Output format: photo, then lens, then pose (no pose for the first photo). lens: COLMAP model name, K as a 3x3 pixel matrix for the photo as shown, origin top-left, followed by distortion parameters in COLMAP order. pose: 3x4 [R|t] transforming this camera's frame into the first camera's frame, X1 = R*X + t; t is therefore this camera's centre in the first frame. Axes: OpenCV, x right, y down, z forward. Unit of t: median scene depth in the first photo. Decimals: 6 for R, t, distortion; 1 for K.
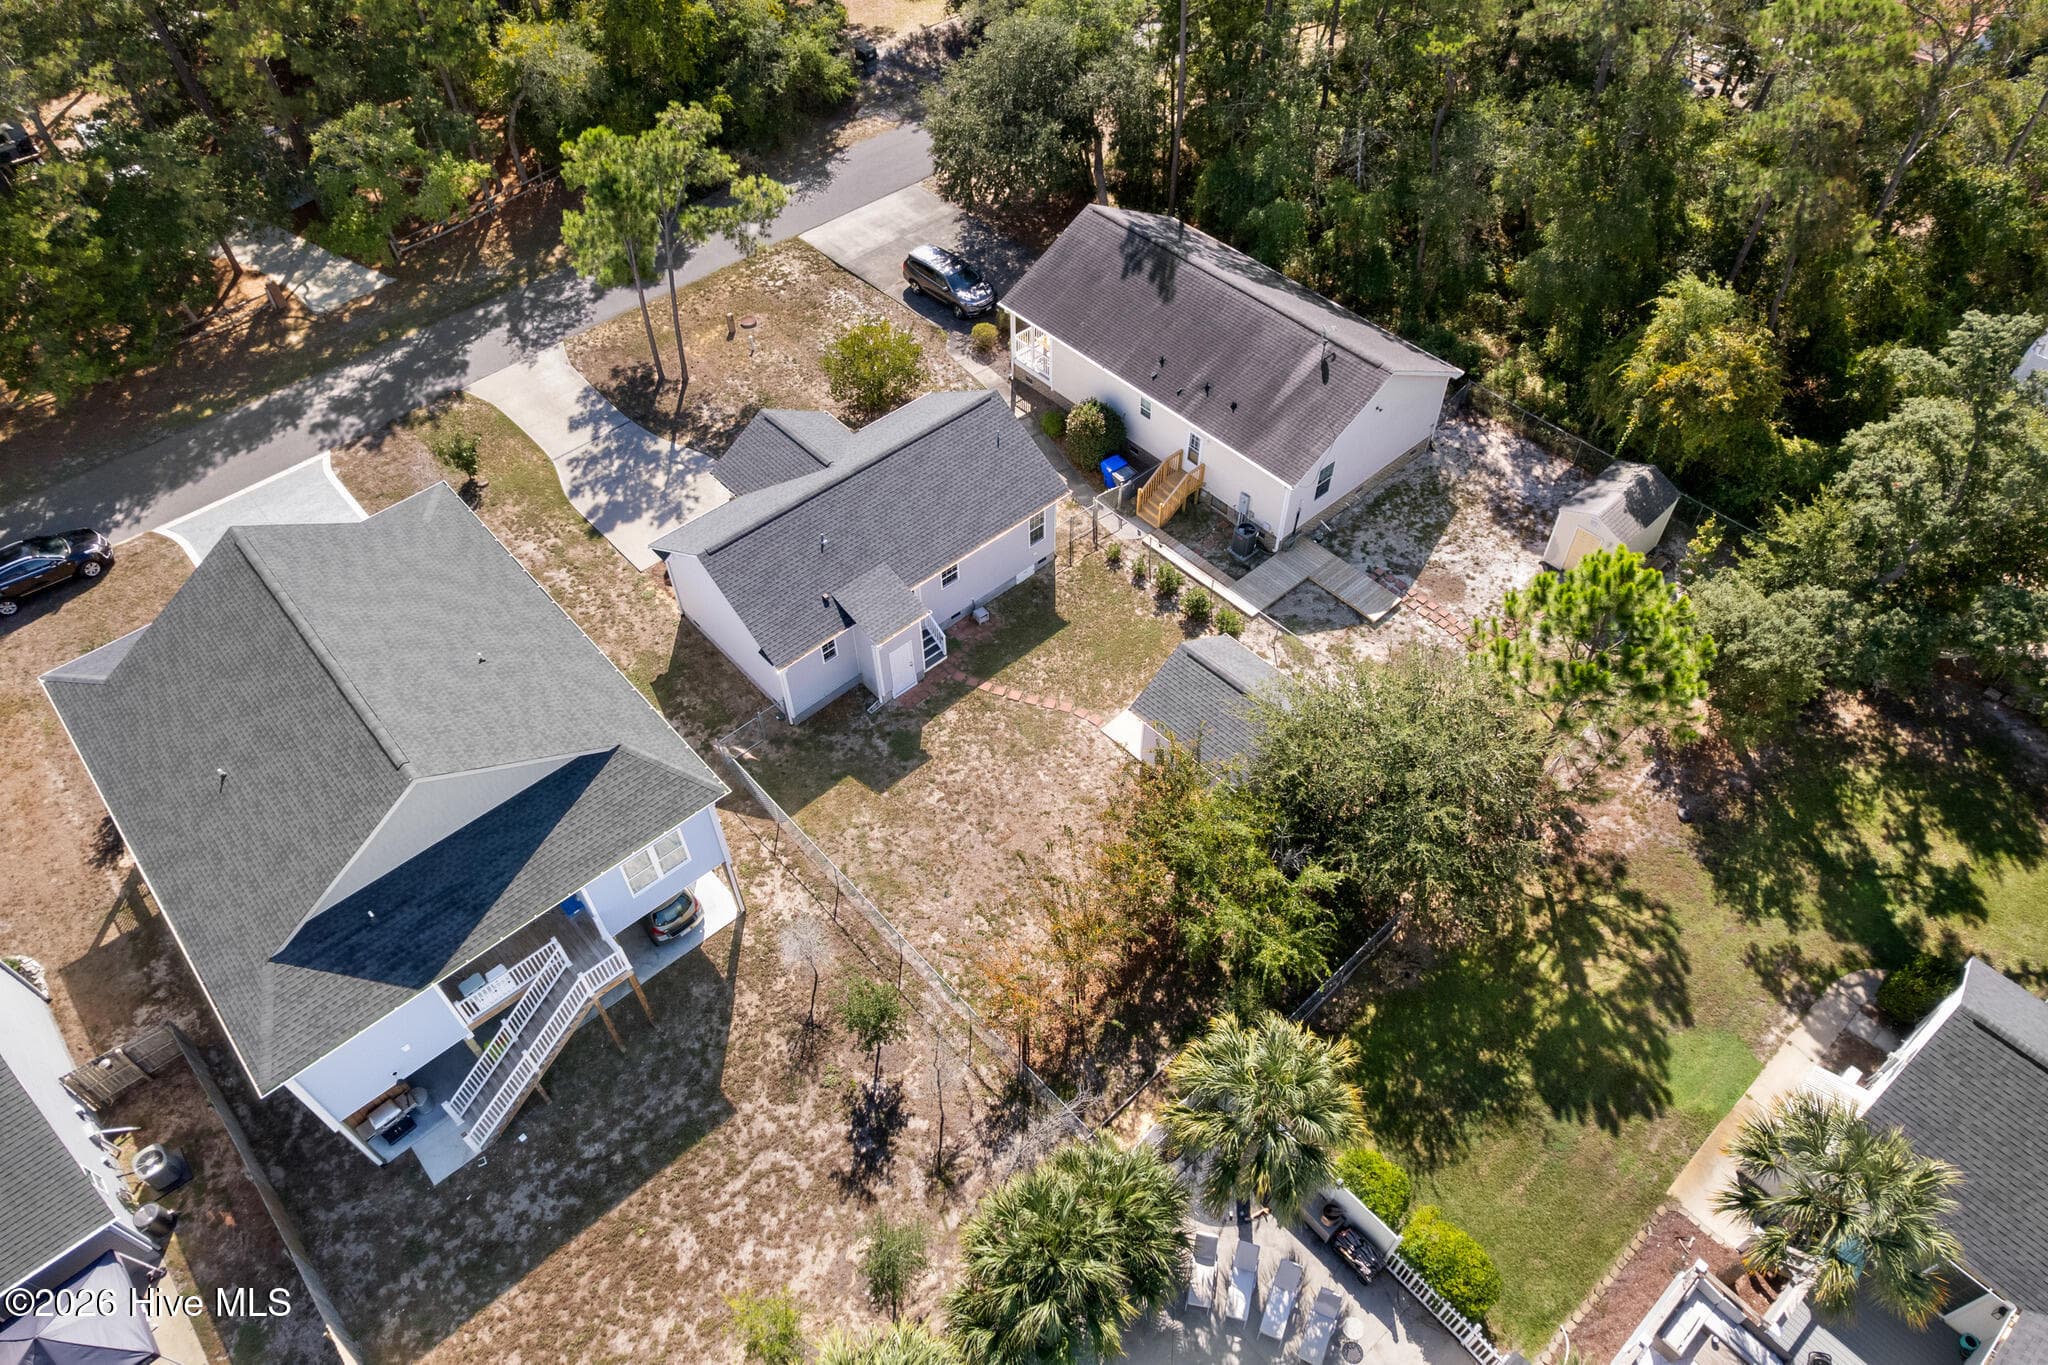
lens RADIAL K [[1305.7, 0, 1024.0], [0, 1305.7, 682.5], [0, 0, 1]] dist [-0.038565, 0.000920]
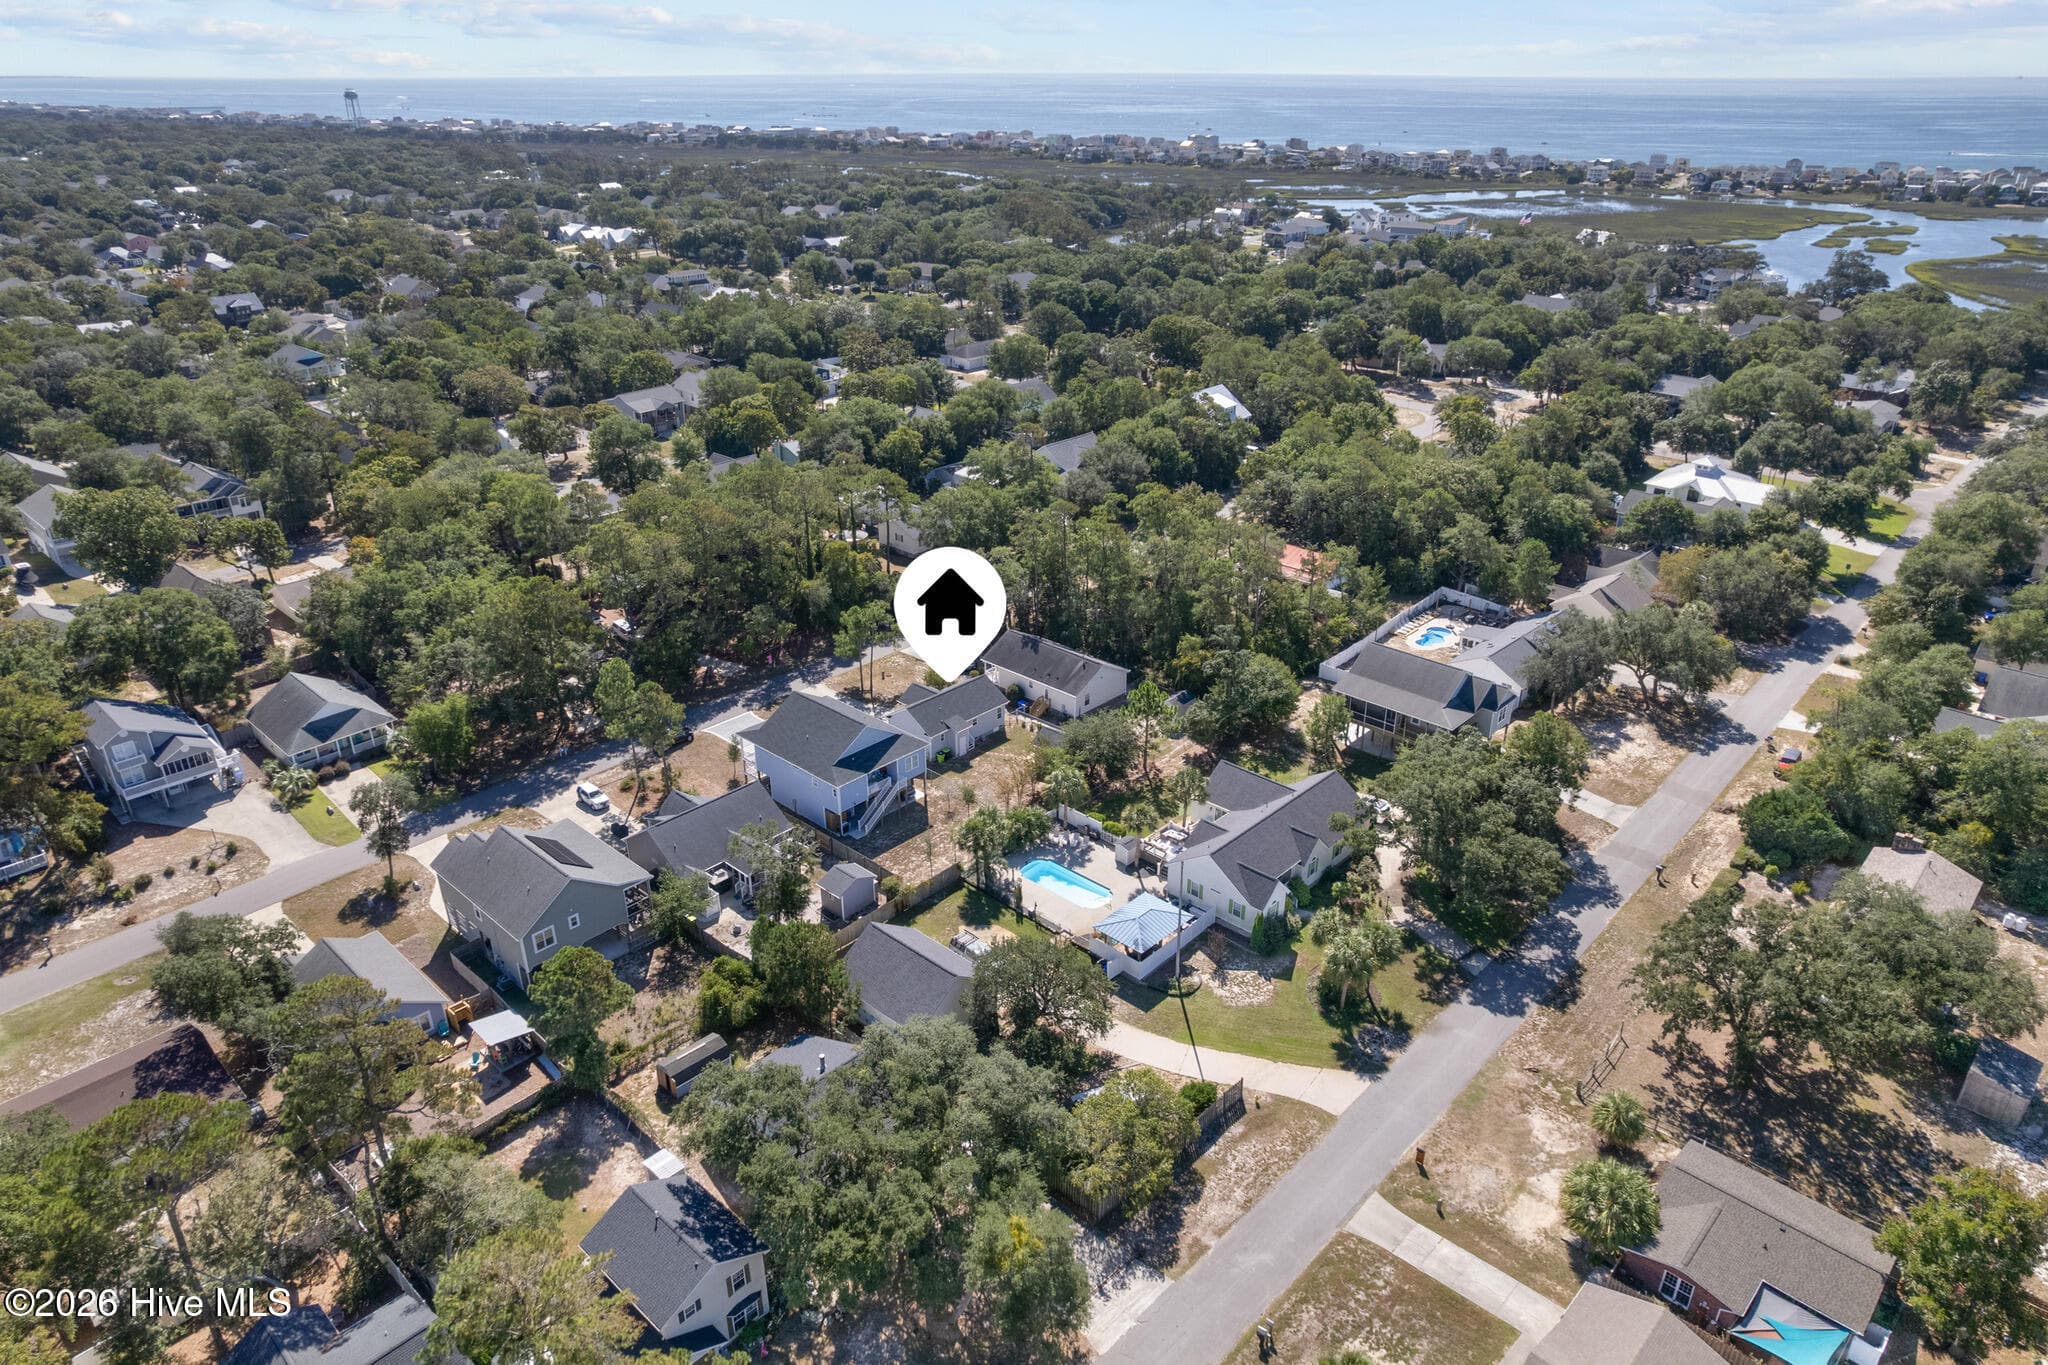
lens RADIAL K [[1305.7, 0, 1024.0], [0, 1305.7, 682.5], [0, 0, 1]] dist [-0.038565, 0.000920]
pose [[0.996272, -0.028703, 0.081350, -0.181687], [0.059087, 0.914132, -0.401087, 1.060373], [-0.062852, 0.404399, 0.912421, -1.894159]]
